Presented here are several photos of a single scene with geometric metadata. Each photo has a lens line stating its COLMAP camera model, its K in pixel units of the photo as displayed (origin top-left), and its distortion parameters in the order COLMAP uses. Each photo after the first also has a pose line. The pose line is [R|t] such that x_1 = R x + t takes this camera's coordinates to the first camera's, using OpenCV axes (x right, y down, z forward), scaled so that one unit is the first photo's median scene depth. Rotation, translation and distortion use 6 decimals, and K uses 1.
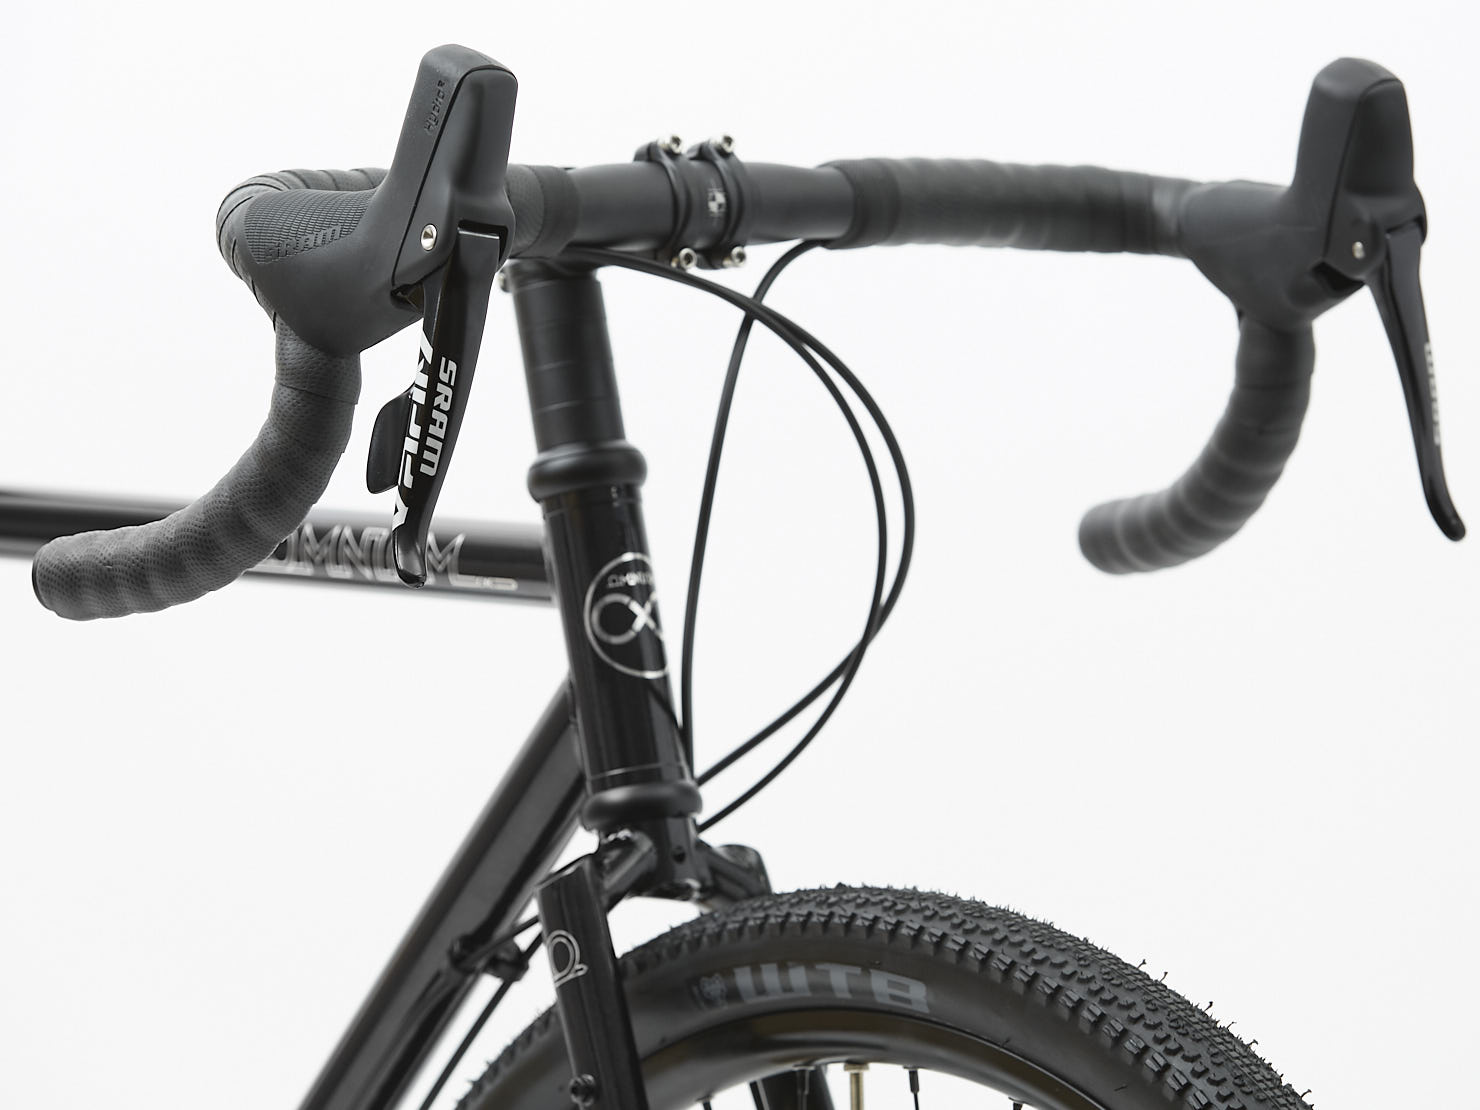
lens RADIAL K [[8384.0, 0, 740.0], [0, 8384.0, 555.0], [0, 0, 1]] dist [-0.051321, -5.138500]
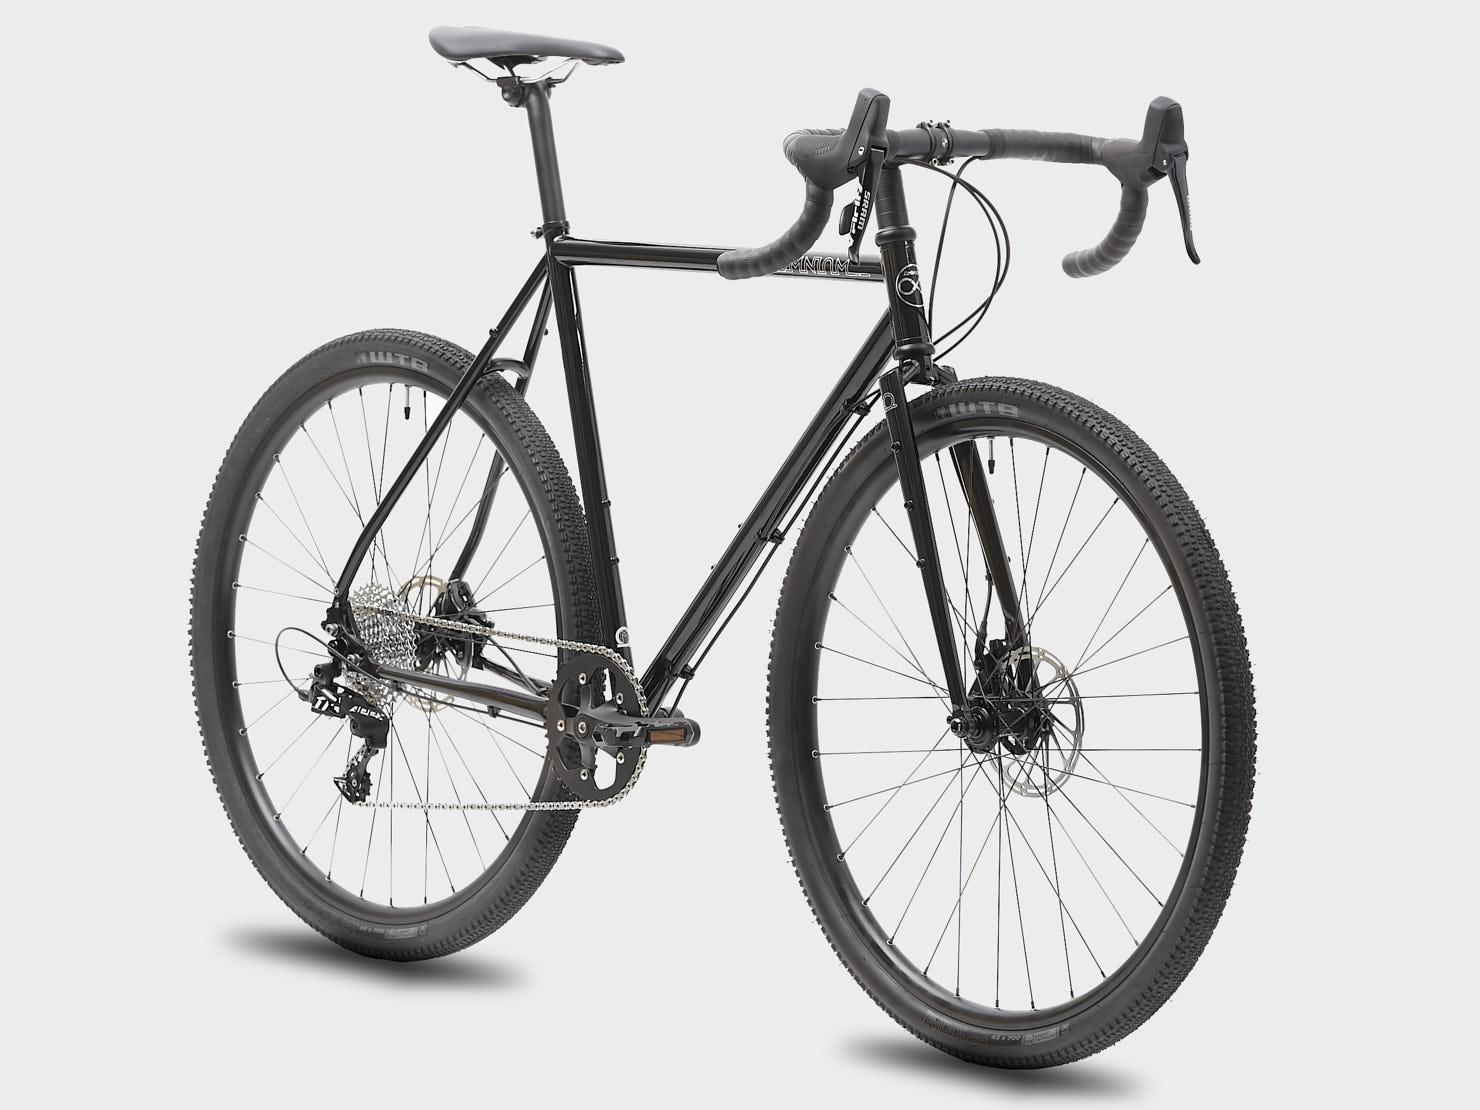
lens RADIAL K [[6655.7, 0, 740.0], [0, 6655.7, 555.0], [0, 0, 1]] dist [-0.314129, -1.798753]
pose [[0.999538, 0.012298, 0.027779, -0.135030], [-0.012570, 0.999875, 0.009627, 0.078985], [-0.027657, -0.009972, 0.999568, -1.292072]]
